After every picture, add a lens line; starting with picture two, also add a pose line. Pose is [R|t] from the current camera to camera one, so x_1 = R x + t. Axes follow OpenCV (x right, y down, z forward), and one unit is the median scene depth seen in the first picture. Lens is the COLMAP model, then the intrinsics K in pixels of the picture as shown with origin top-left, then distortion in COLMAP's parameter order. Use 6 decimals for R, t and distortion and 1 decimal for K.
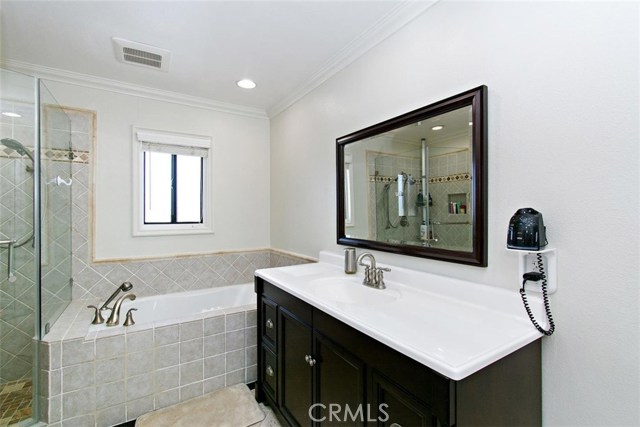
lens RADIAL K [[286.1, 0, 322.1], [0, 286.1, 216.9], [0, 0, 1]] dist [-0.002576, -0.001313]
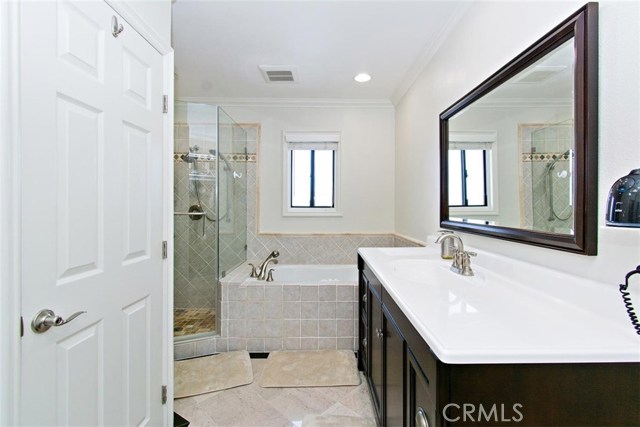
lens RADIAL K [[279.7, 0, 324.2], [0, 279.7, 209.8], [0, 0, 1]] dist [0.001085, -0.000049]
pose [[0.853193, 0.013337, -0.521425, 0.199894], [-0.011745, 0.999911, 0.006358, 0.035092], [0.521463, 0.000699, 0.853274, 0.024094]]
